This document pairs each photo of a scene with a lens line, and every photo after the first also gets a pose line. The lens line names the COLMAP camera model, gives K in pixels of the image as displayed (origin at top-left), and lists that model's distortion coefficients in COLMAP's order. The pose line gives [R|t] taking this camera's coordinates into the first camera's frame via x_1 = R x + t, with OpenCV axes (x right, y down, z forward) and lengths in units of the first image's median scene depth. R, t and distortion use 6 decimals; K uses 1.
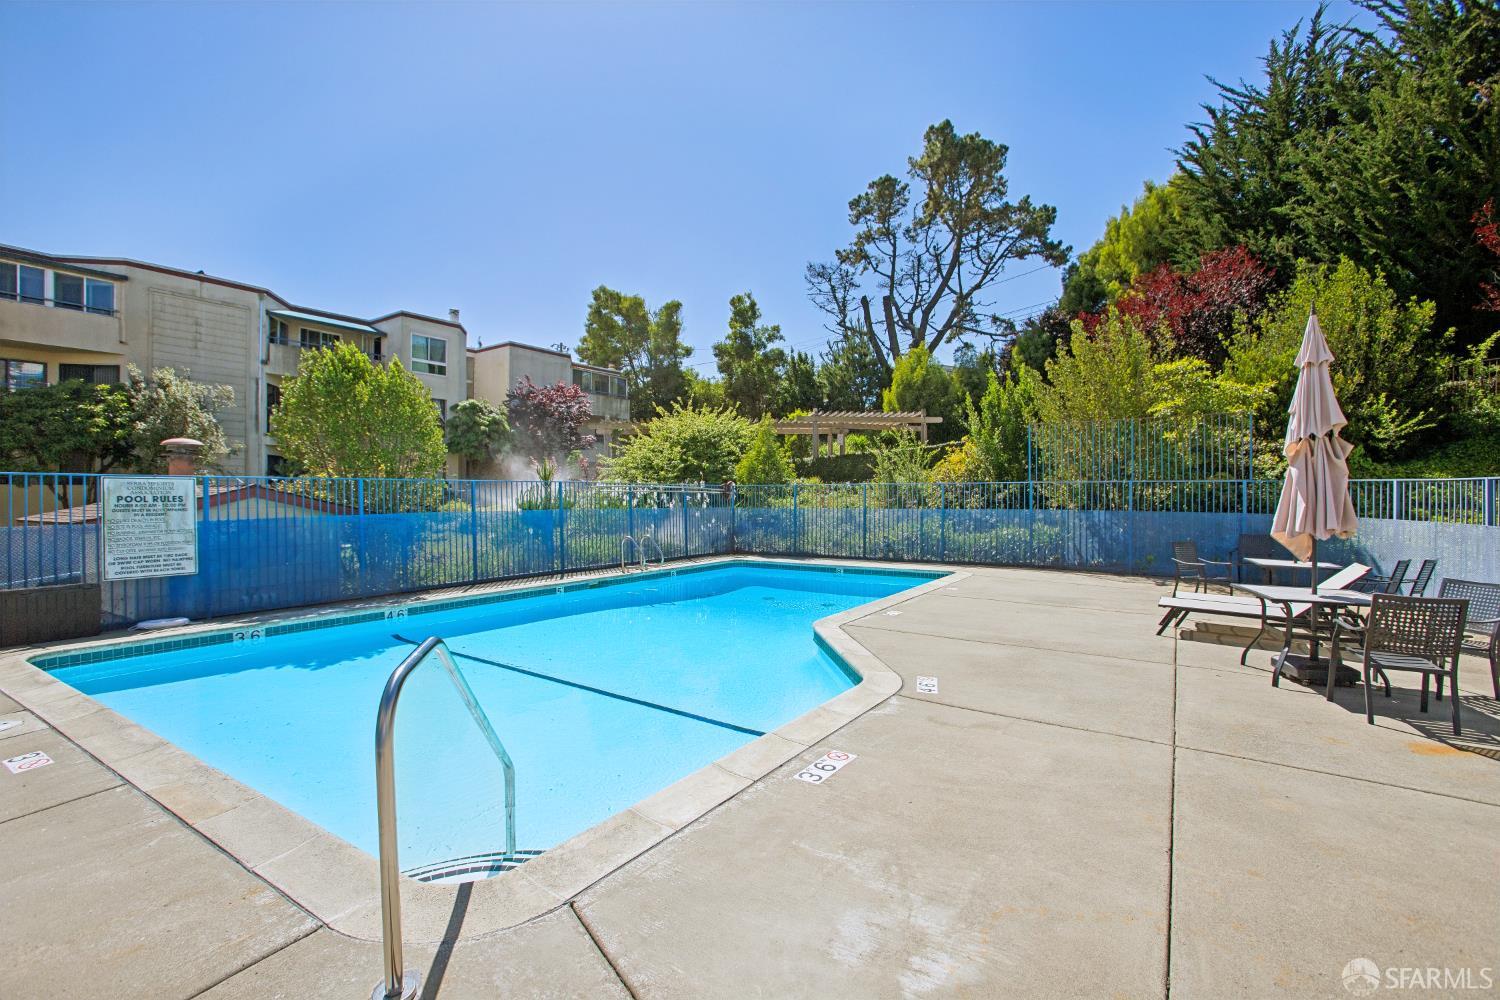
lens RADIAL K [[692.3, 0, 752.4], [0, 692.3, 495.8], [0, 0, 1]] dist [-0.061364, 0.026206]
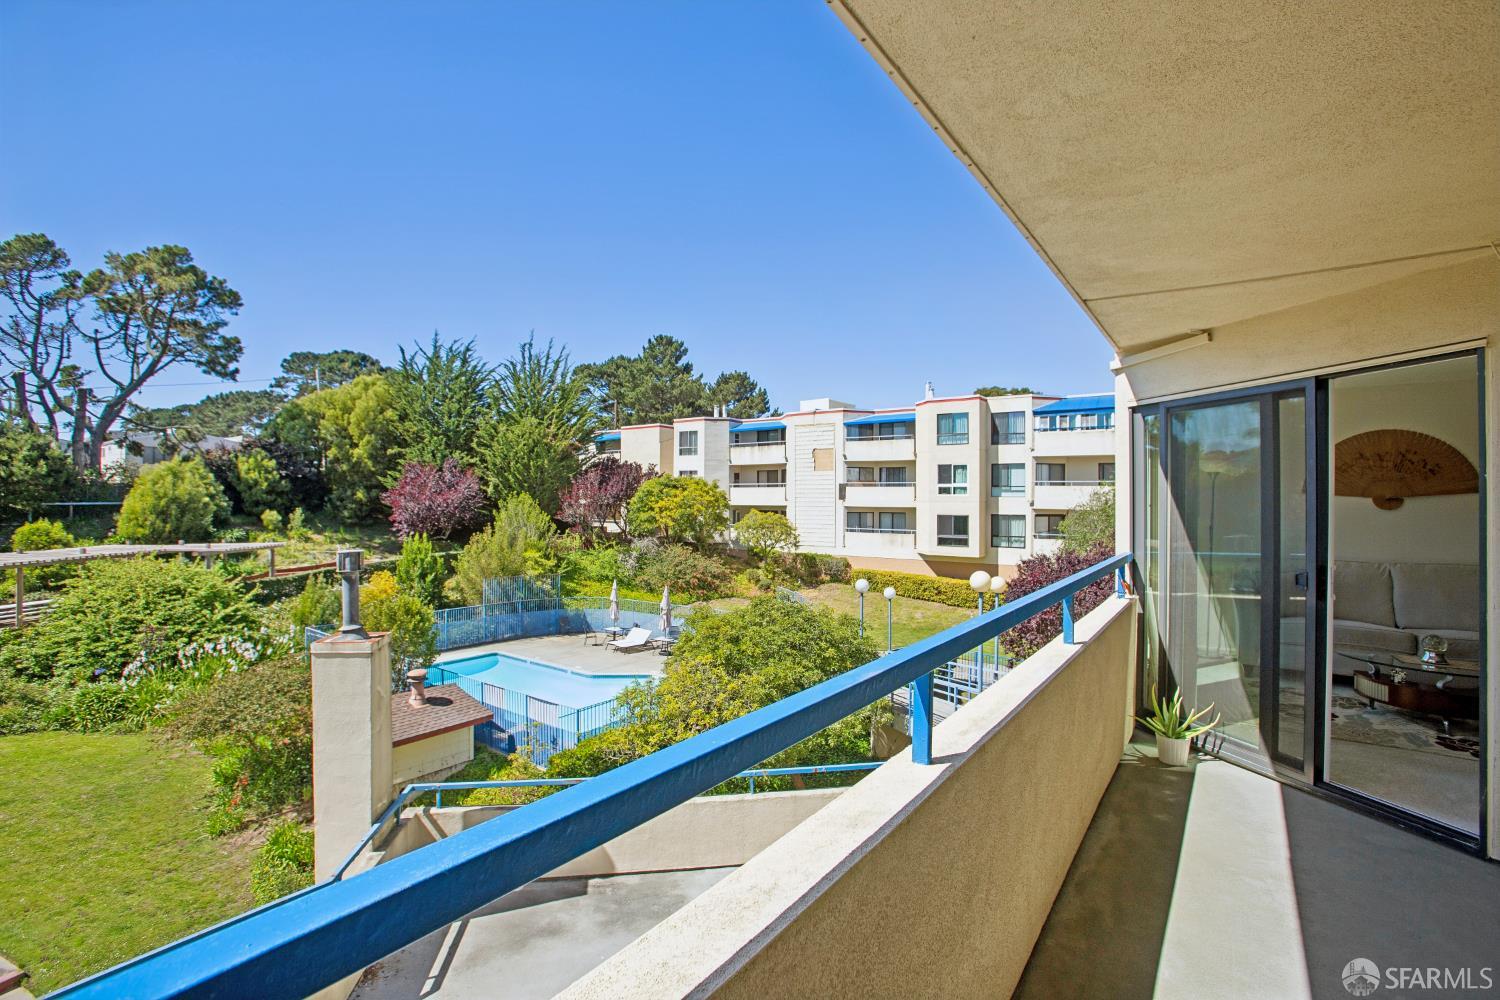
lens RADIAL K [[692.3, 0, 749.8], [0, 692.3, 489.7], [0, 0, 1]] dist [-0.061364, 0.026206]
pose [[0.056763, 0.014963, 0.998276, -0.982502], [-0.008321, 0.999860, -0.014514, -0.202431], [-0.998353, -0.007483, 0.056880, 0.020549]]
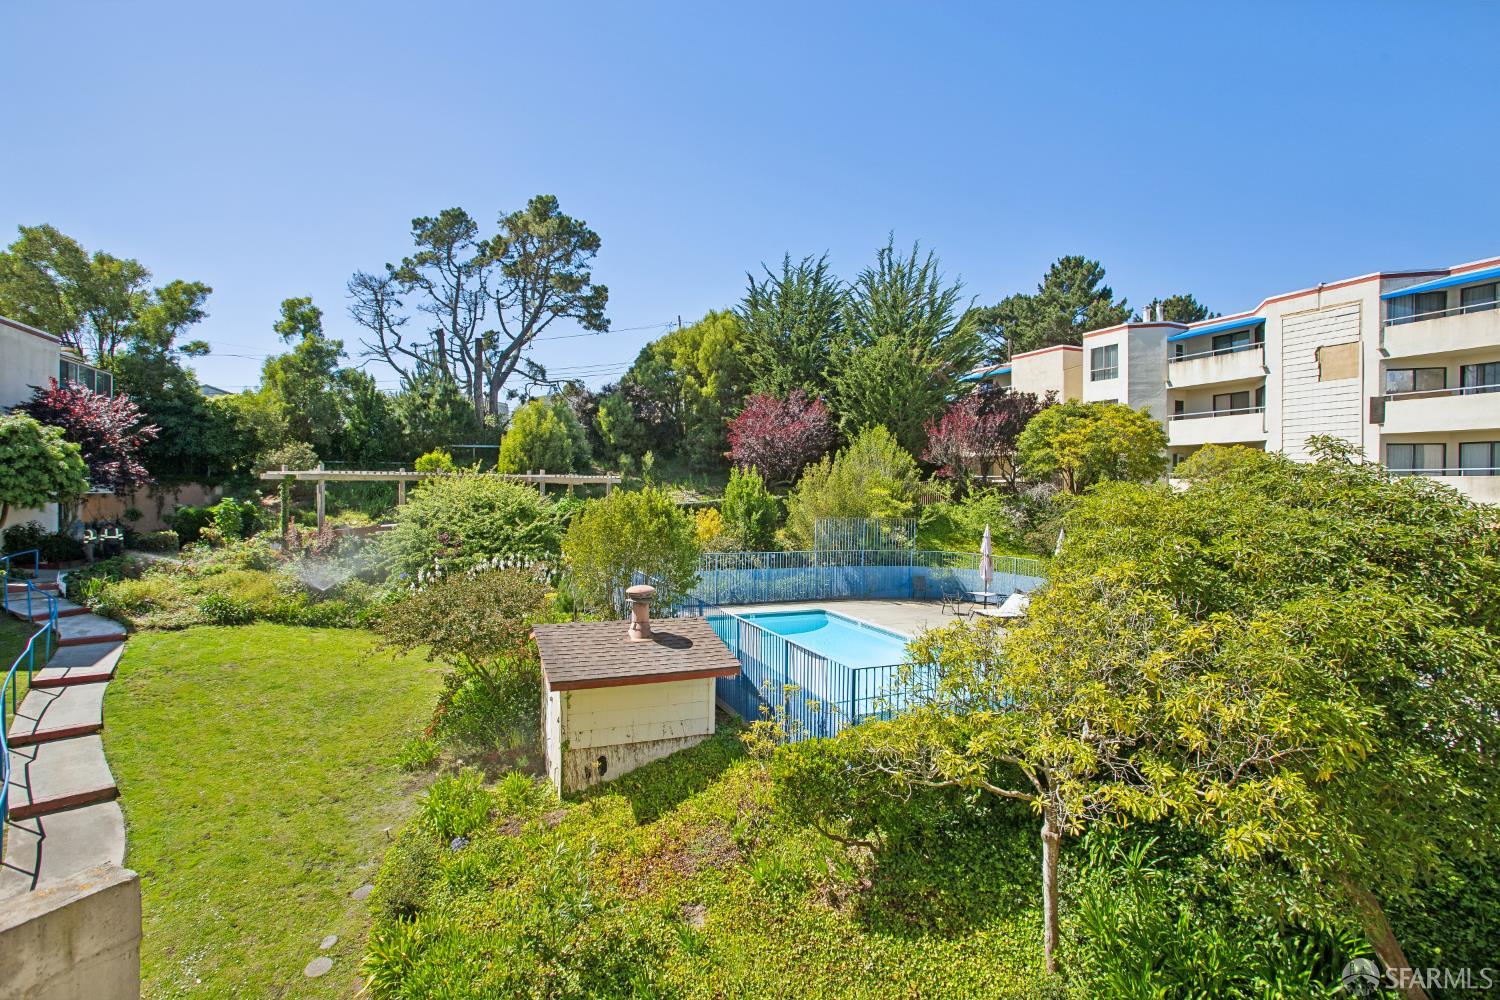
lens RADIAL K [[737.5, 0, 750.8], [0, 737.5, 488.2], [0, 0, 1]] dist [-0.053806, 0.018042]
pose [[0.568298, 0.008453, 0.822779, -0.686003], [-0.013291, 0.999911, -0.001093, -0.096188], [-0.822715, -0.010314, 0.568360, 0.051110]]
